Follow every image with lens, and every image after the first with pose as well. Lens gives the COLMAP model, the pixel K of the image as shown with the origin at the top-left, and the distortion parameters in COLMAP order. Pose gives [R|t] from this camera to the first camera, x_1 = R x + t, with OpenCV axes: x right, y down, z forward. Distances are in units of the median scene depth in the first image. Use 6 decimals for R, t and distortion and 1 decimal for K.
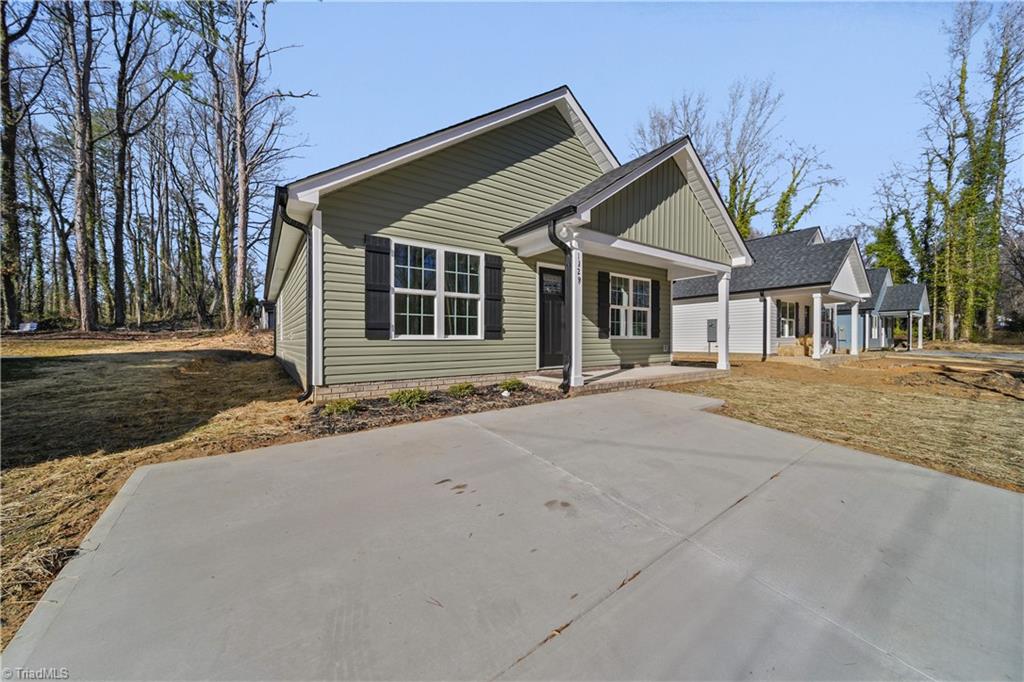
lens RADIAL K [[363.8, 0, 513.7], [0, 363.8, 344.0], [0, 0, 1]] dist [-0.000557, -0.000221]
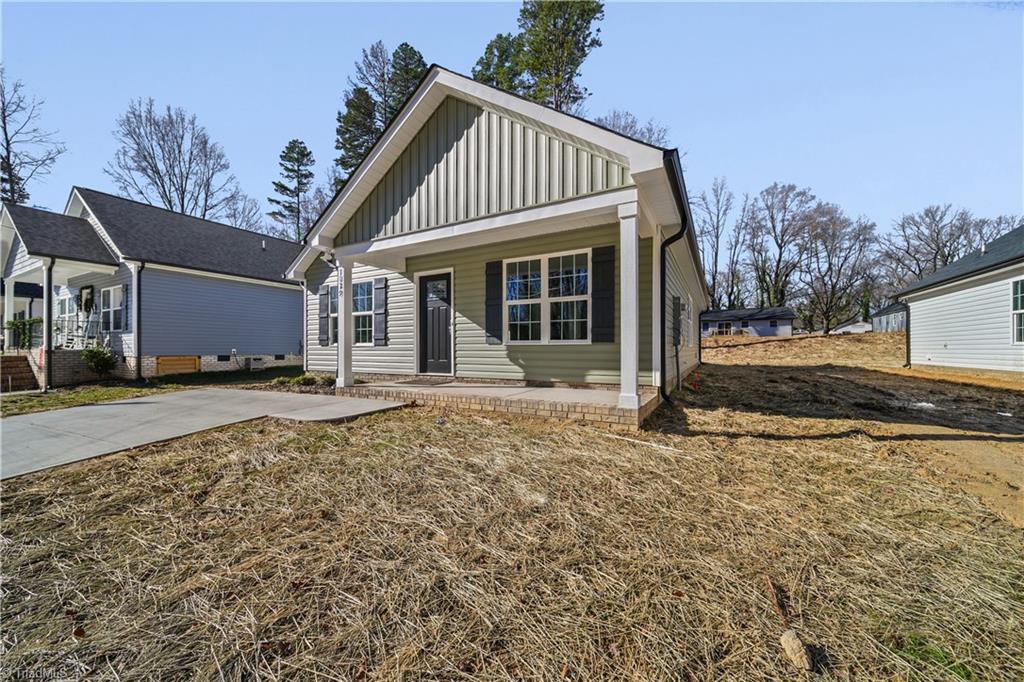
lens RADIAL K [[363.8, 0, 513.7], [0, 363.8, 344.0], [0, 0, 1]] dist [-0.000557, -0.000221]
pose [[0.432990, -0.002609, -0.901395, 0.954215], [-0.006316, 0.999962, -0.005929, -0.011316], [0.901377, 0.008260, 0.432957, 0.665133]]
